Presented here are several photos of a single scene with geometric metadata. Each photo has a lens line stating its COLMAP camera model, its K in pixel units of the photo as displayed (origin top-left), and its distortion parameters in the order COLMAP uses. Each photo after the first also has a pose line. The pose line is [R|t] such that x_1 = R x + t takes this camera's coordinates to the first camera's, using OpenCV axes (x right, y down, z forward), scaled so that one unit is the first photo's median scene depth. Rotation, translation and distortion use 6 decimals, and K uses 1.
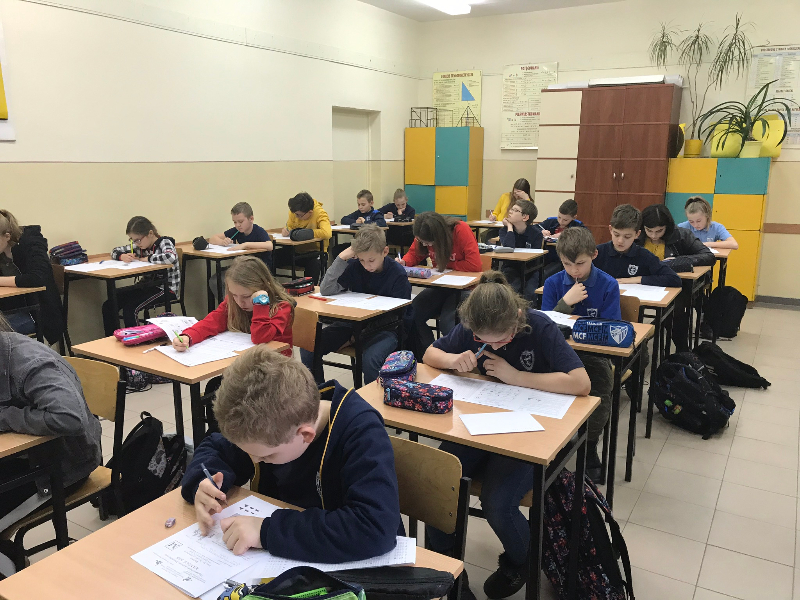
lens RADIAL K [[649.2, 0, 396.9], [0, 649.2, 299.5], [0, 0, 1]] dist [0.018018, -0.007496]
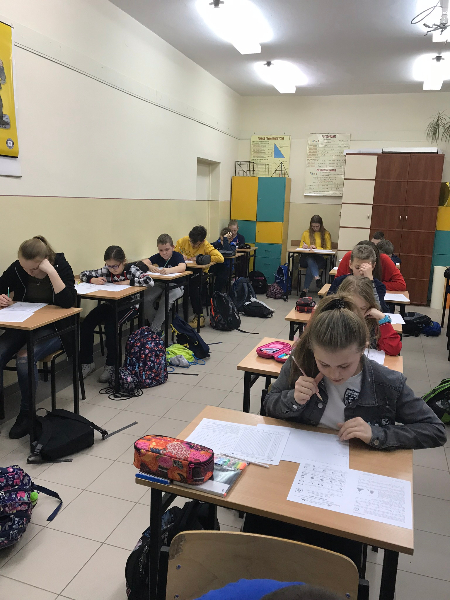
lens RADIAL K [[486.9, 0, 226.5], [0, 486.9, 295.3], [0, 0, 1]] dist [0.018018, -0.007496]
pose [[0.971077, -0.014740, 0.238312, -0.310143], [0.019008, 0.999697, -0.015621, -0.016659], [-0.238009, 0.019699, 0.971063, 0.089029]]
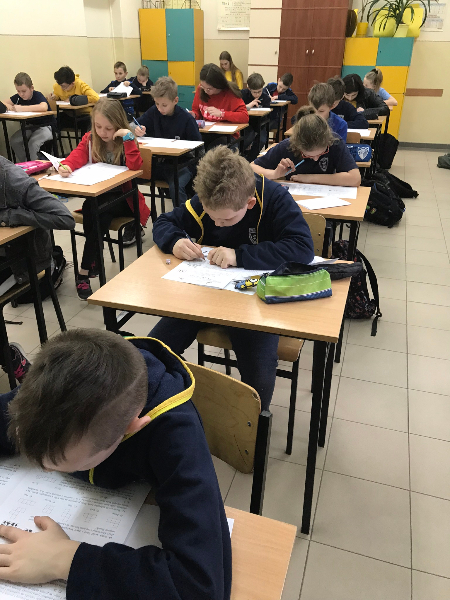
lens RADIAL K [[486.9, 0, 226.5], [0, 486.9, 295.3], [0, 0, 1]] dist [0.018018, -0.007496]
pose [[0.971922, -0.100208, 0.212900, -0.101766], [0.042416, 0.964575, 0.260375, 0.026662], [-0.231450, -0.244034, 0.941742, -0.034679]]
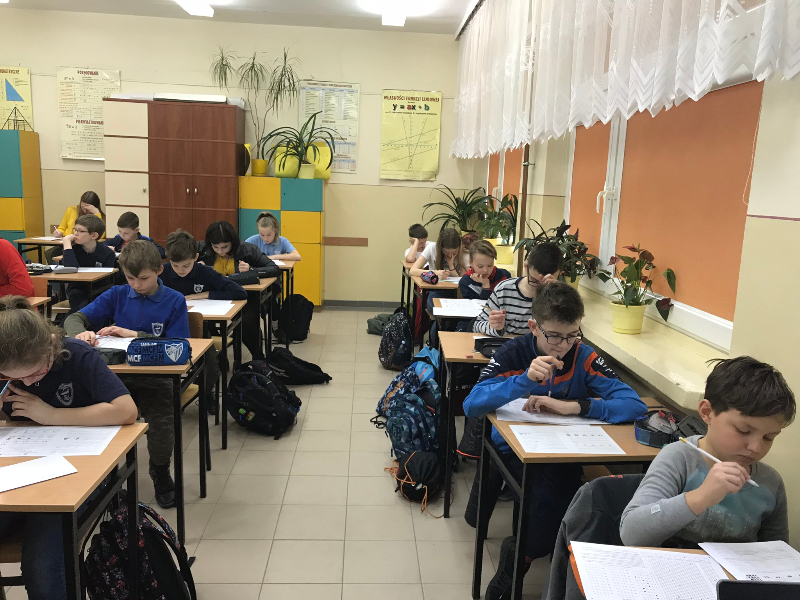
lens RADIAL K [[649.2, 0, 396.9], [0, 649.2, 299.5], [0, 0, 1]] dist [0.018018, -0.007496]
pose [[0.825665, -0.068981, 0.559928, 0.030504], [0.081272, 0.996688, 0.002945, -0.000823], [-0.558276, 0.043075, 0.828536, -0.002063]]
